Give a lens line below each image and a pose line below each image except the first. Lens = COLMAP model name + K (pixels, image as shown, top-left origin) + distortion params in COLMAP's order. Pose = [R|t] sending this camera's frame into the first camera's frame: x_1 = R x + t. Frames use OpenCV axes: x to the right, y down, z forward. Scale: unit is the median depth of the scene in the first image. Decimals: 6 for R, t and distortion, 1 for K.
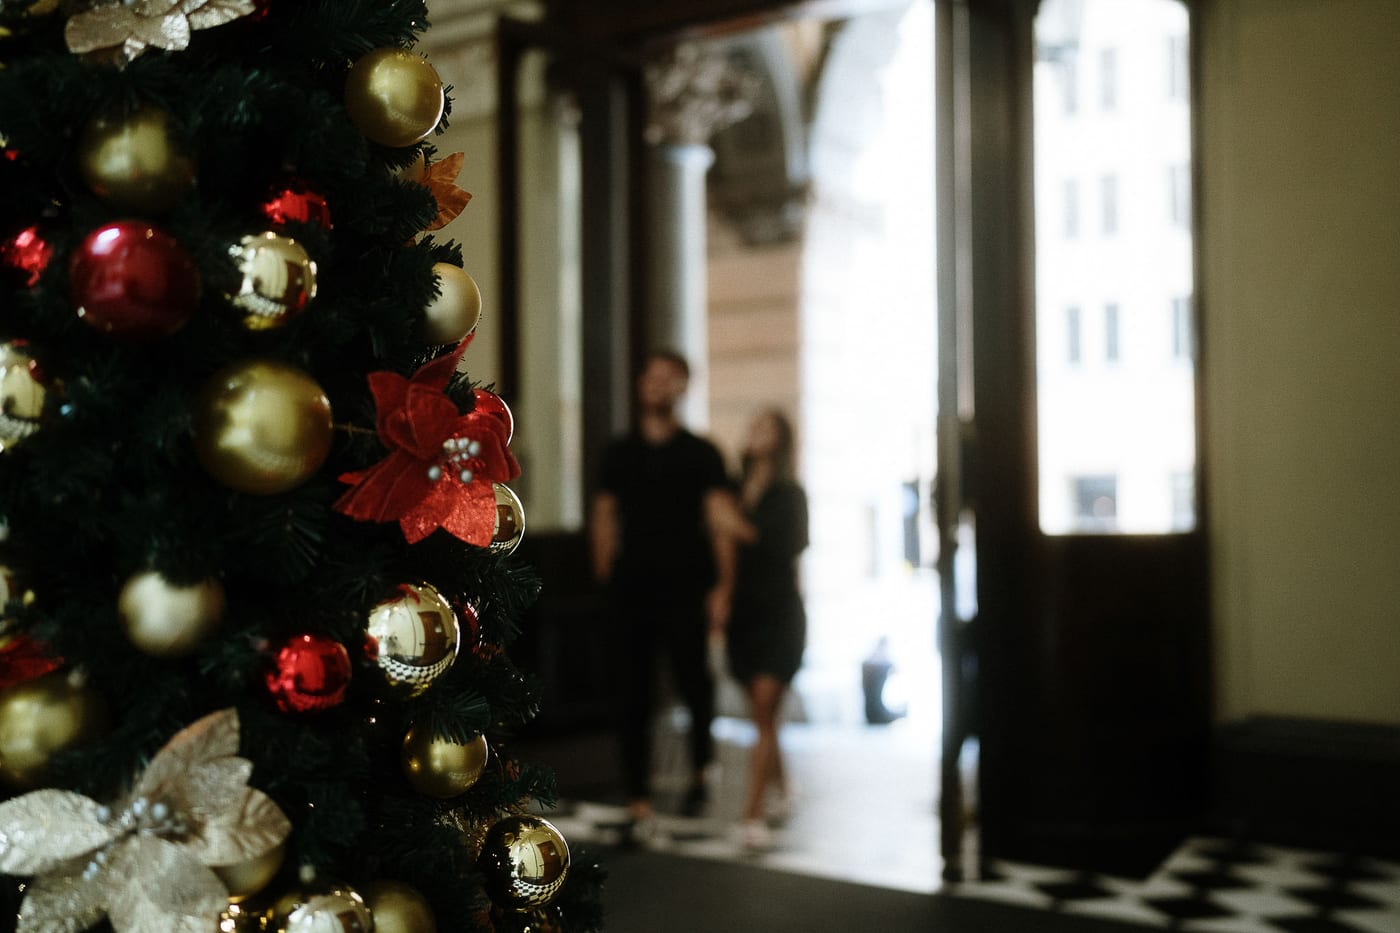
lens RADIAL K [[1389.4, 0, 674.0], [0, 1389.4, 468.4], [0, 0, 1]] dist [-0.044305, 0.143643]
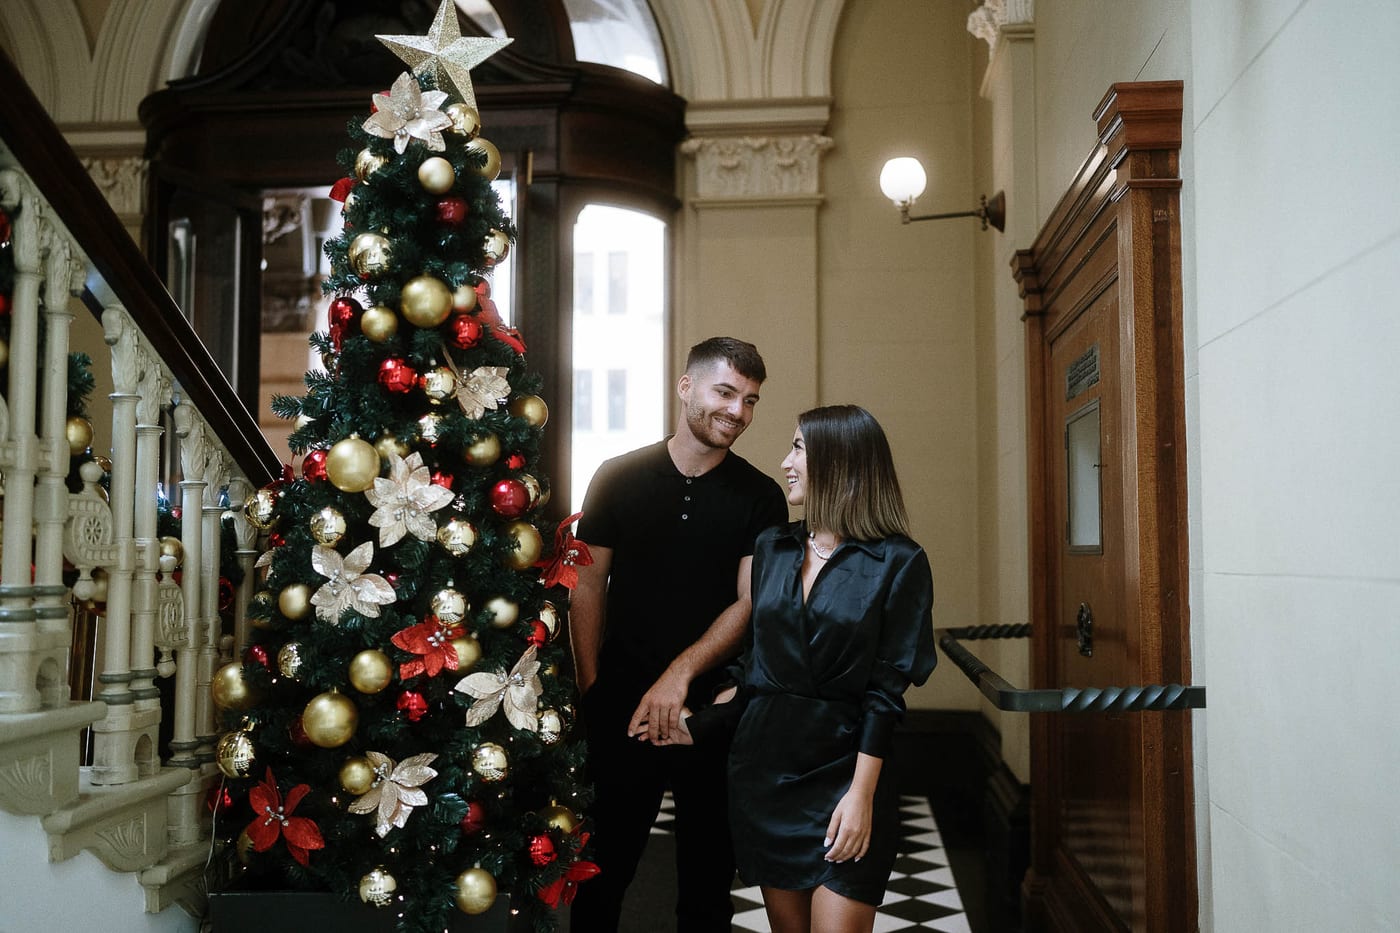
lens RADIAL K [[1335.6, 0, 744.6], [0, 1335.6, 485.3], [0, 0, 1]] dist [-0.037528, 0.125487]
pose [[0.885700, 0.032088, 0.463149, -1.002098], [-0.018731, 0.999266, -0.033411, -0.062921], [-0.463881, 0.020917, 0.885651, -1.392777]]
